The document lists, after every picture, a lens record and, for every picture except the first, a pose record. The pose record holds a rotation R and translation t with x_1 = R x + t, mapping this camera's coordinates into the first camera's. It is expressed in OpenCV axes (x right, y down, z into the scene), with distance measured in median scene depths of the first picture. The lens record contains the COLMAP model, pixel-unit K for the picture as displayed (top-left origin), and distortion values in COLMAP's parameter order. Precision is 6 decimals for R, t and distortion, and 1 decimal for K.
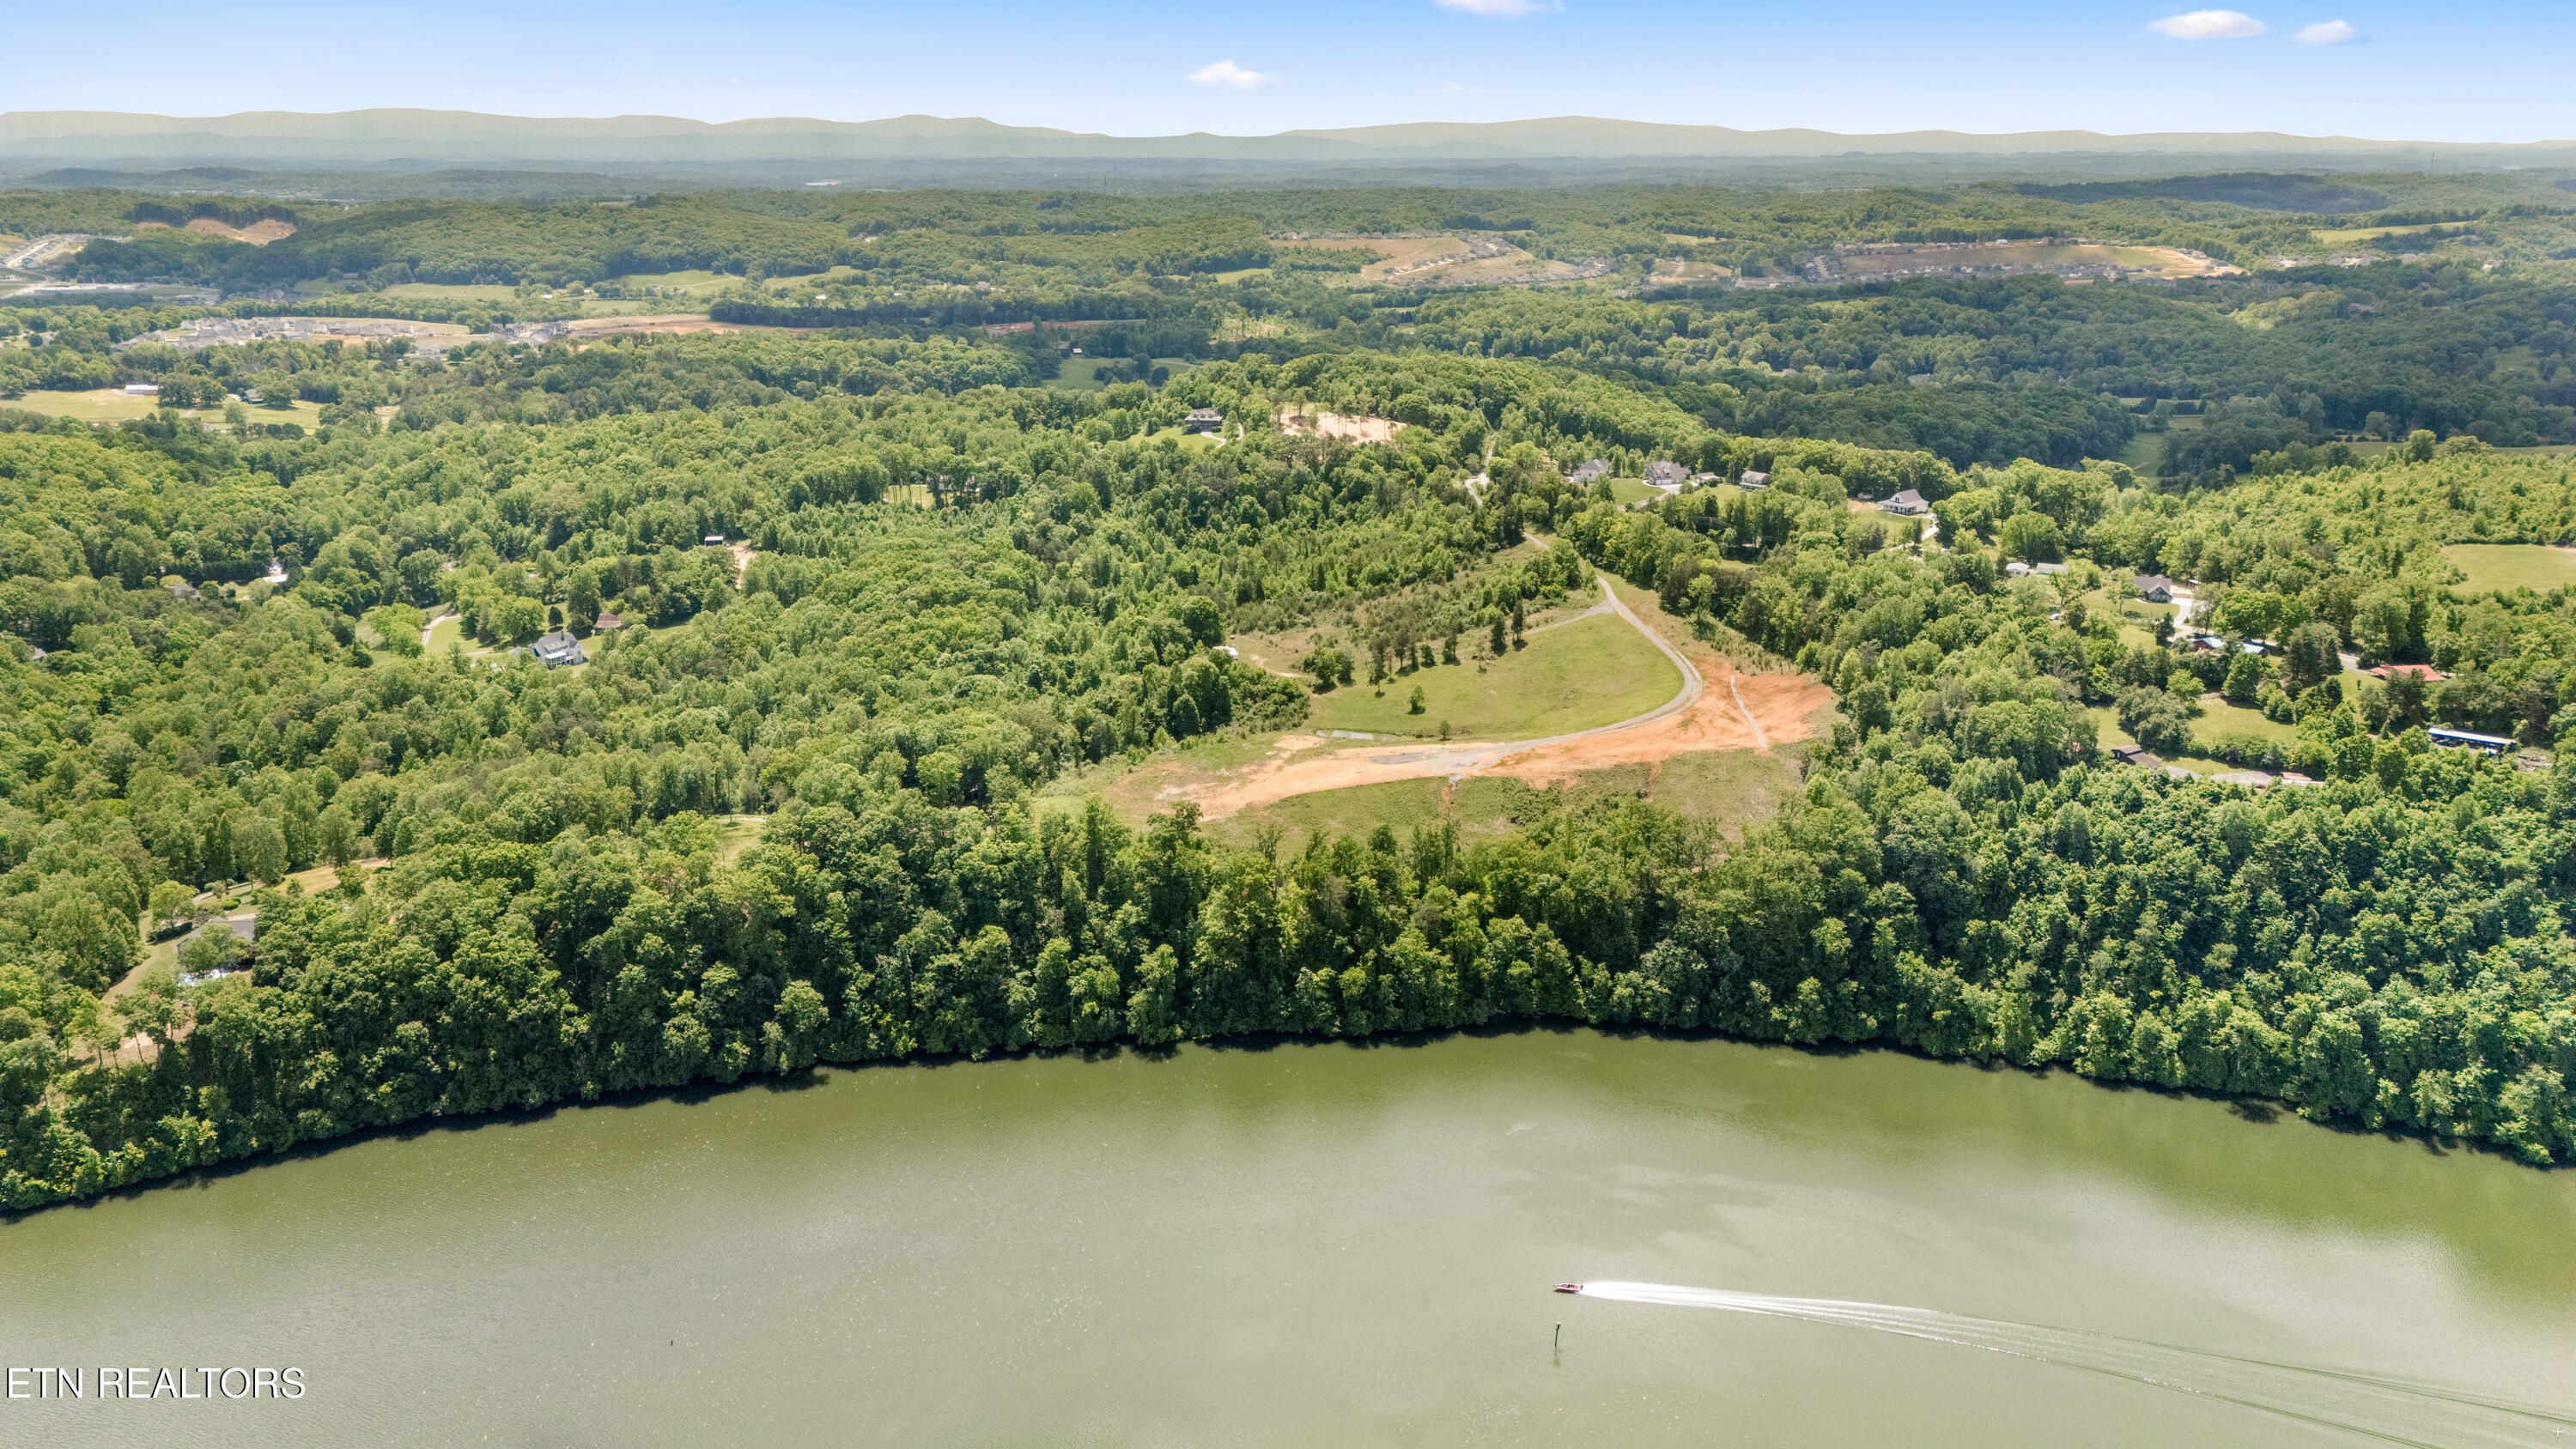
lens RADIAL K [[1929.3, 0, 1281.3], [0, 1929.3, 686.0], [0, 0, 1]] dist [0.094927, -0.122209]
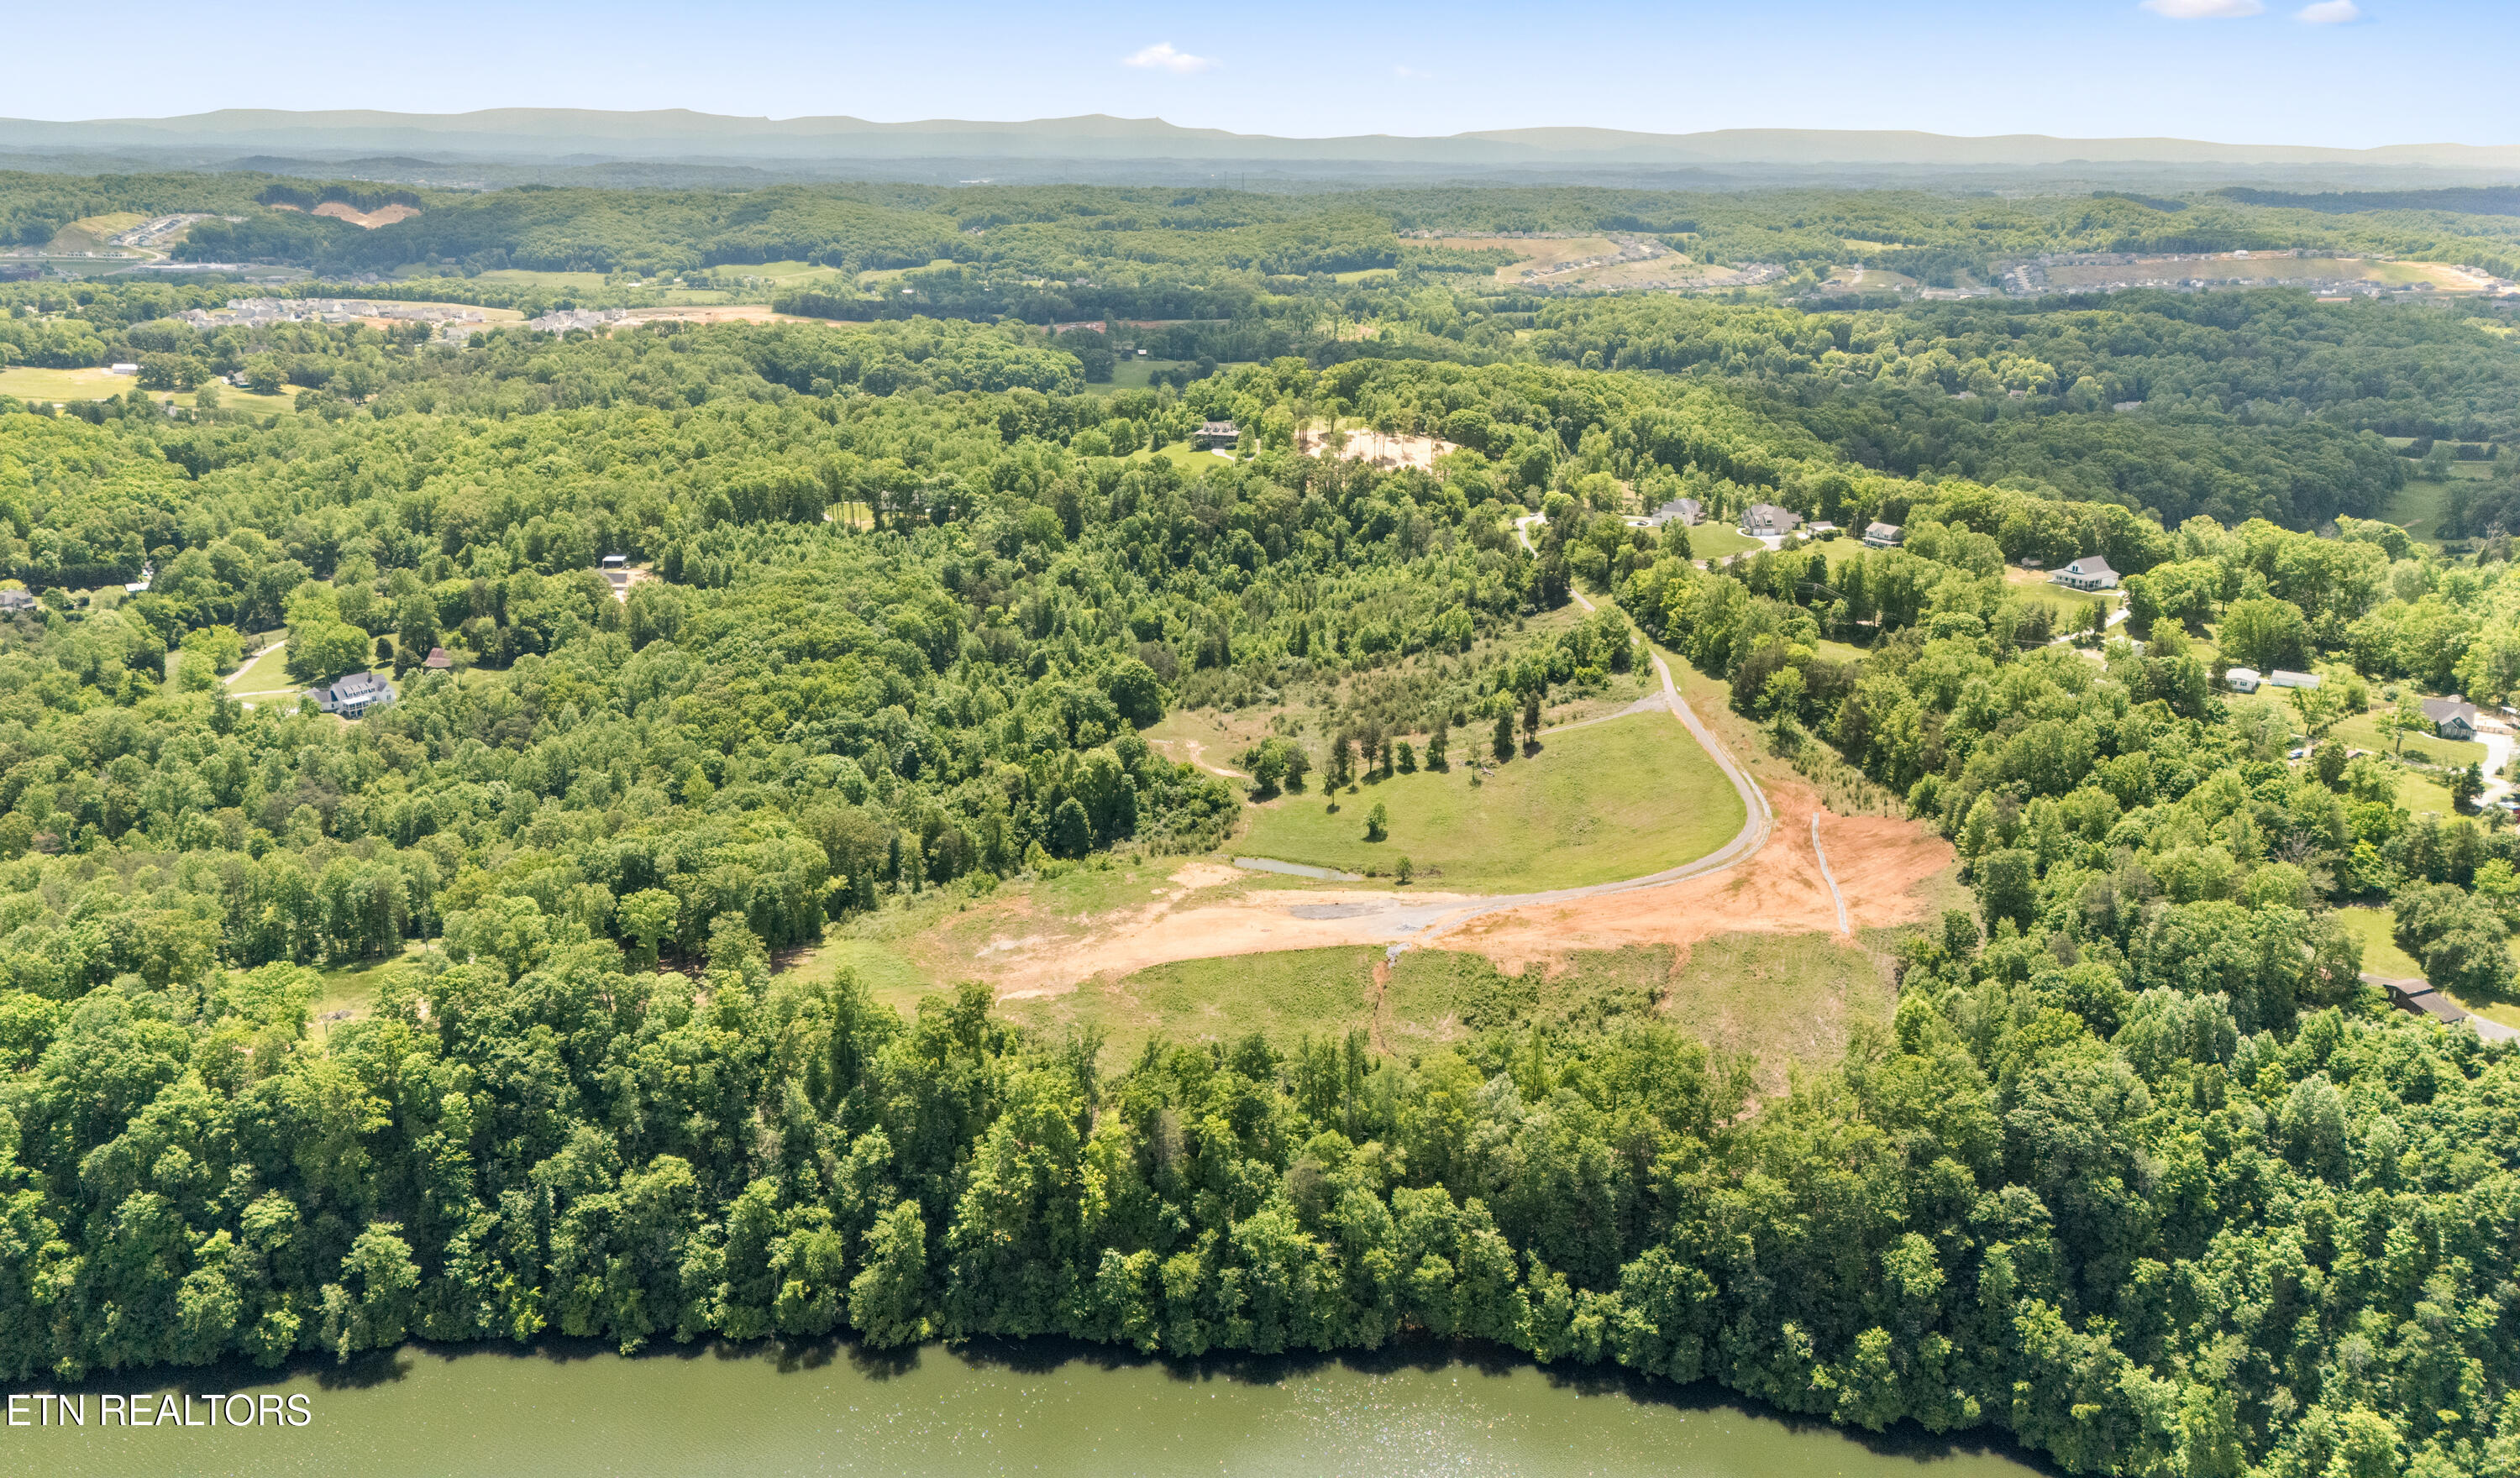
lens RADIAL K [[1948.3, 0, 1203.0], [0, 1948.3, 692.4], [0, 0, 1]] dist [0.072965, -0.065372]
pose [[0.991659, 0.044328, -0.121029, 0.093573], [-0.044572, 0.999006, 0.000692, -0.040704], [0.120940, 0.004709, 0.992649, 0.250621]]
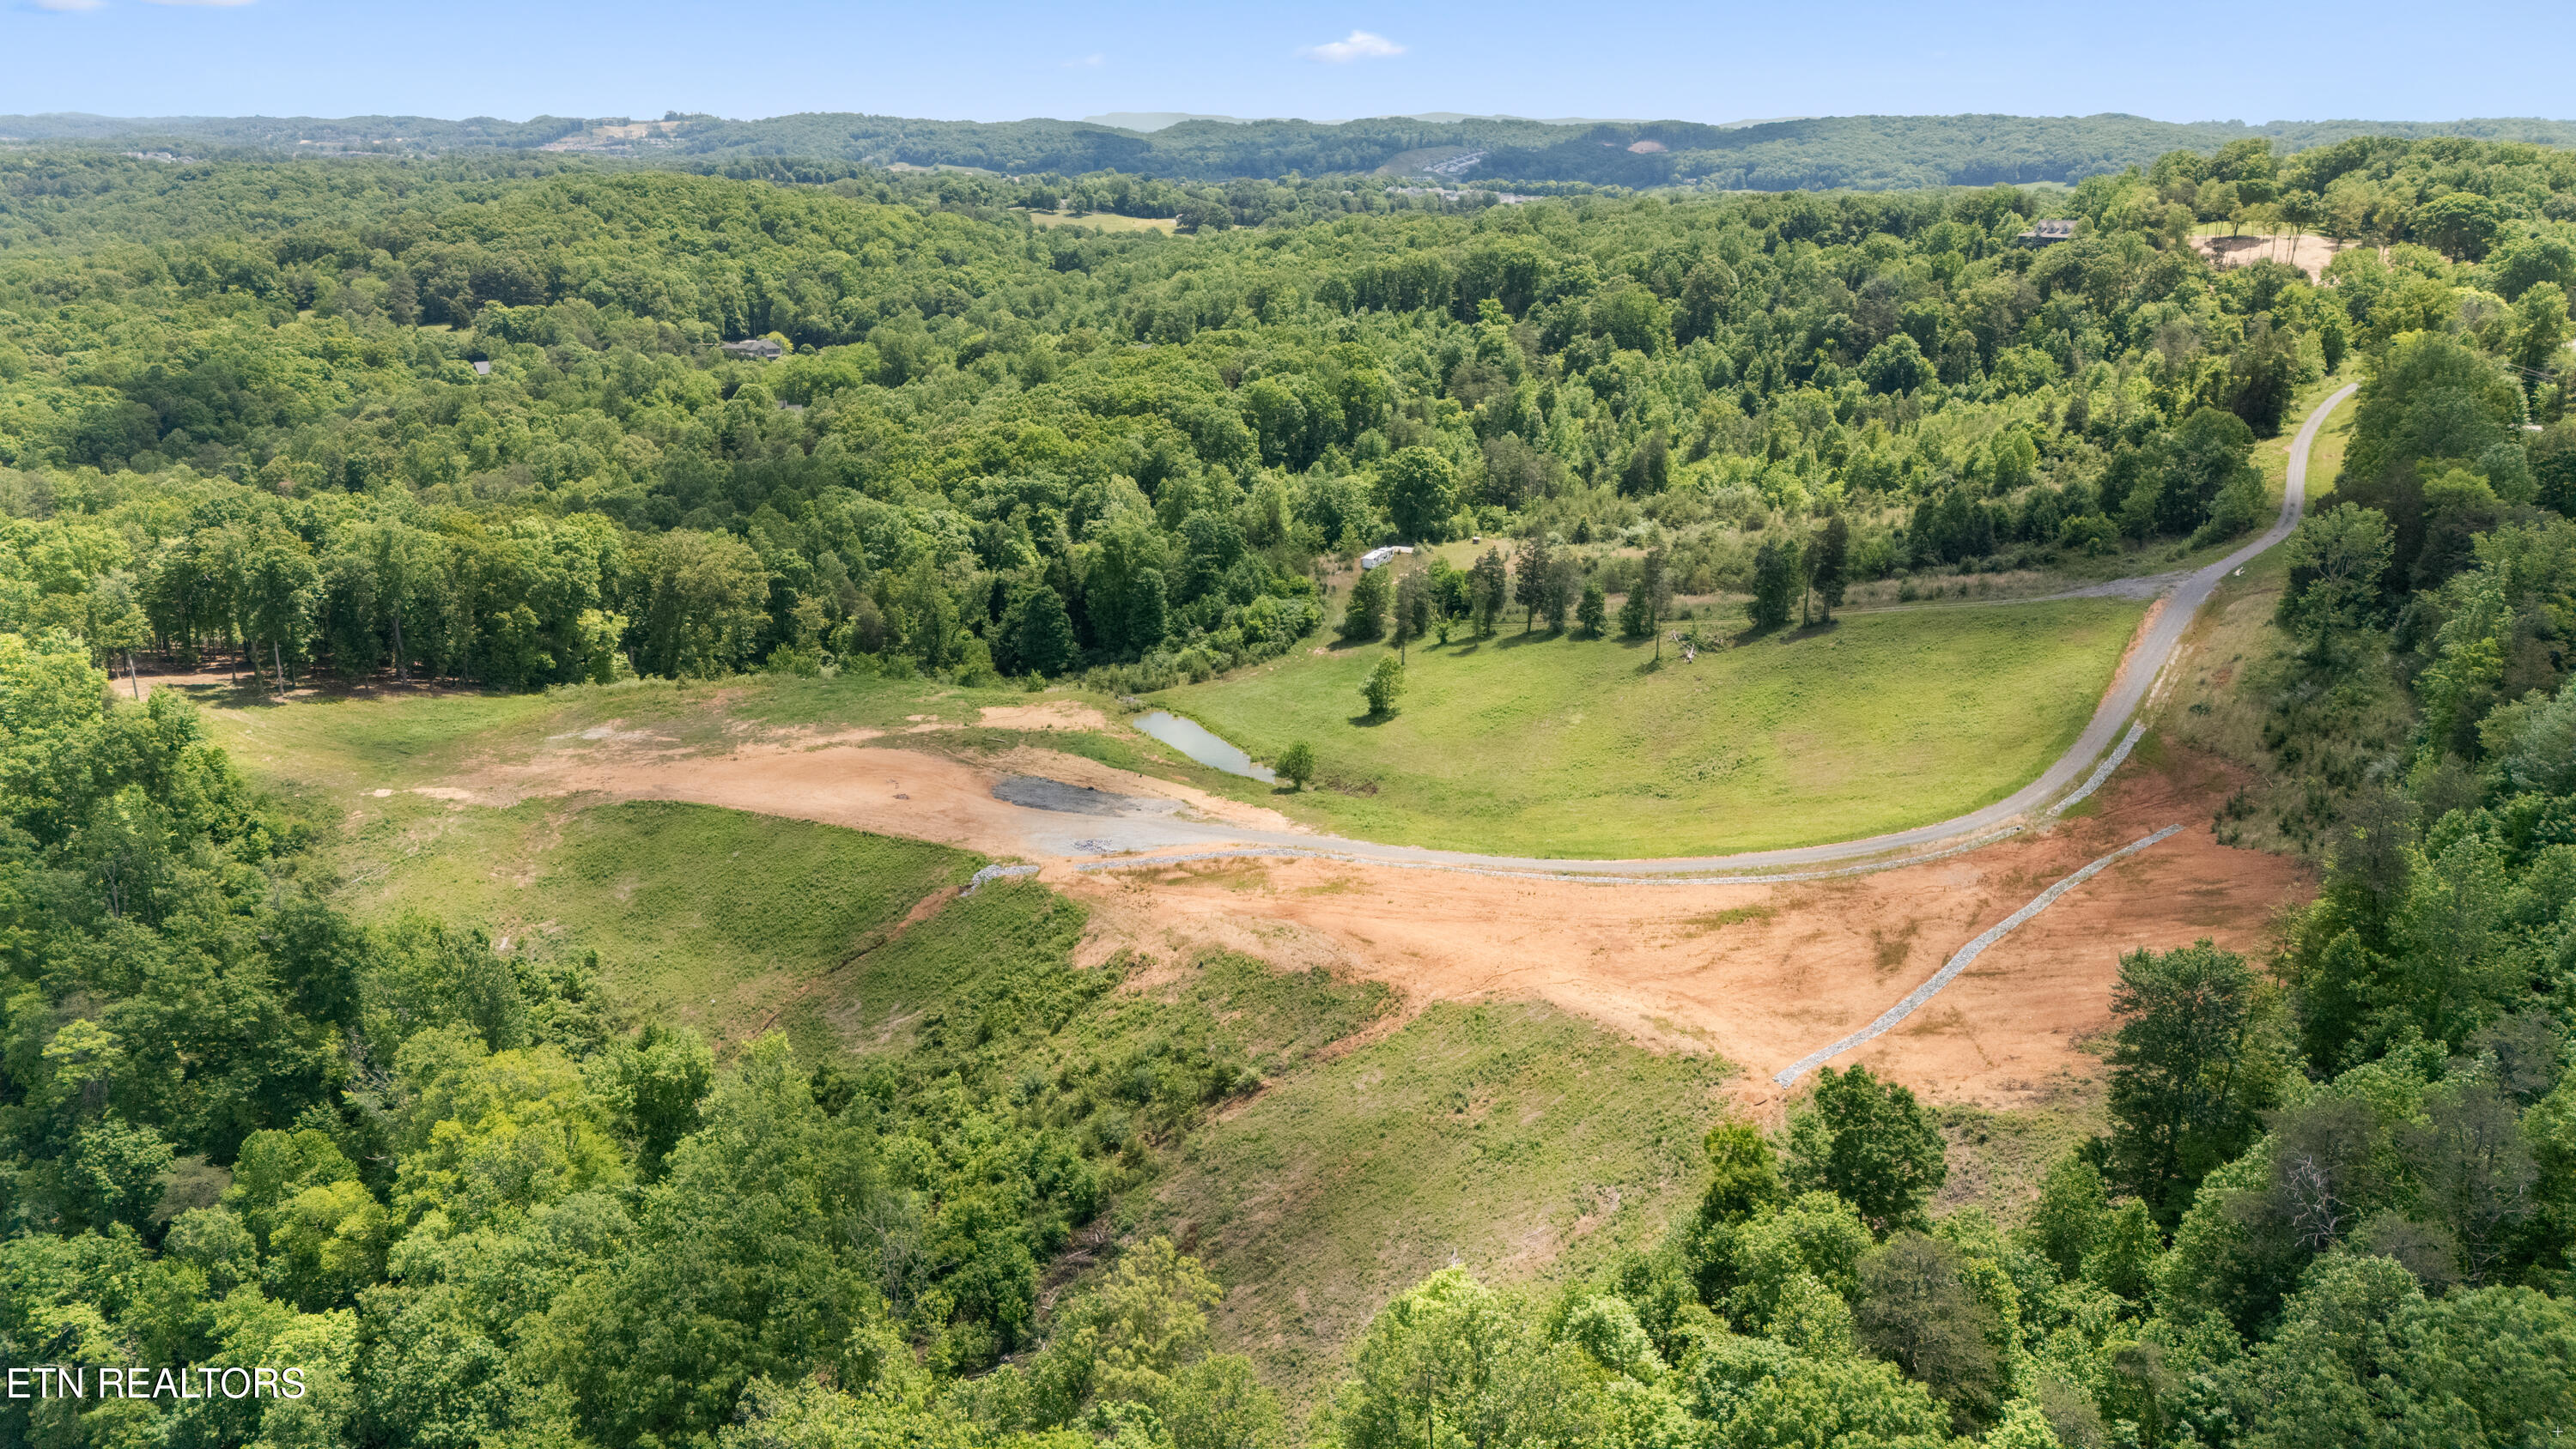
lens RADIAL K [[1872.4, 0, 1290.5], [0, 1872.4, 712.1], [0, 0, 1]] dist [0.094754, -0.096756]
pose [[0.691225, 0.204349, -0.693145, 0.331489], [-0.191403, 0.976700, 0.097072, -0.023053], [0.696831, 0.065571, 0.714232, 0.717412]]
